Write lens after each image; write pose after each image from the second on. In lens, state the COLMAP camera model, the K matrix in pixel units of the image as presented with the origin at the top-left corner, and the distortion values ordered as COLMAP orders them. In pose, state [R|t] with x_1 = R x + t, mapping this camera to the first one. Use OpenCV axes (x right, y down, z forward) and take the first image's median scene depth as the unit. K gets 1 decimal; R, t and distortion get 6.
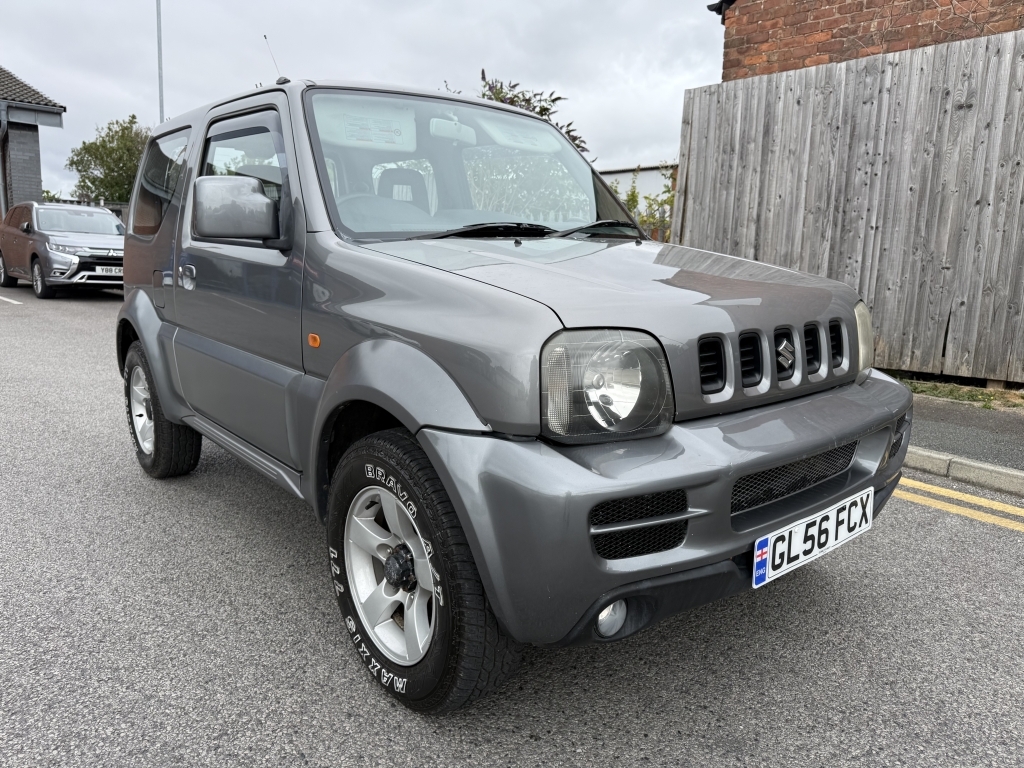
lens RADIAL K [[728.0, 0, 519.6], [0, 728.0, 388.1], [0, 0, 1]] dist [-0.003897, -0.005053]
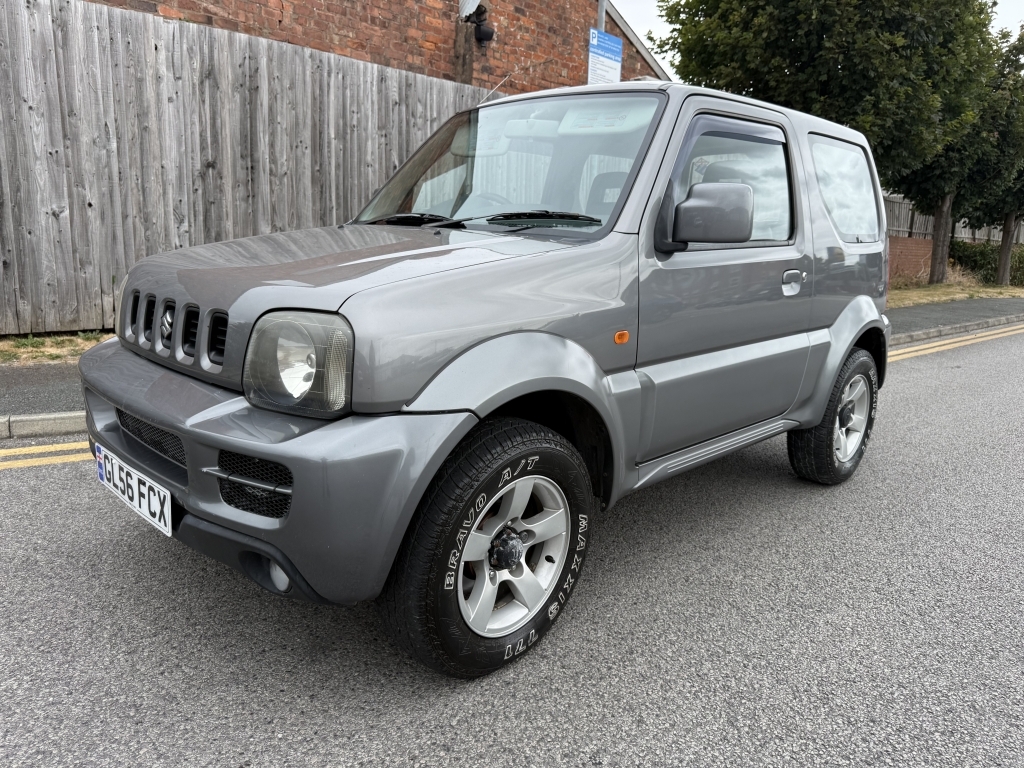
lens RADIAL K [[738.4, 0, 527.2], [0, 738.4, 382.2], [0, 0, 1]] dist [-0.042891, 0.052692]
pose [[0.012911, -0.205286, 0.978617, -0.206938], [0.126725, 0.971143, 0.202046, -0.036232], [-0.991854, 0.121406, 0.038553, 0.144201]]
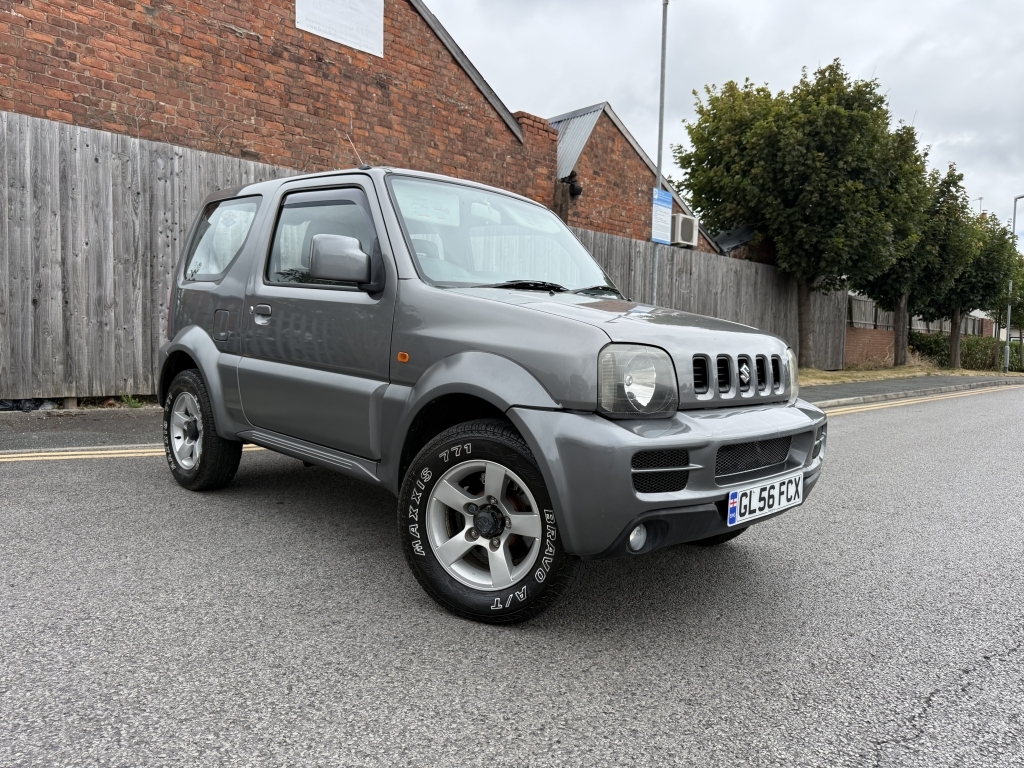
lens RADIAL K [[728.0, 0, 519.6], [0, 728.0, 388.1], [0, 0, 1]] dist [-0.003897, -0.005053]
pose [[-0.012365, -0.082157, 0.996543, -0.748886], [0.137834, 0.986965, 0.083078, -0.062708], [-0.990378, 0.138384, -0.000879, 0.436982]]
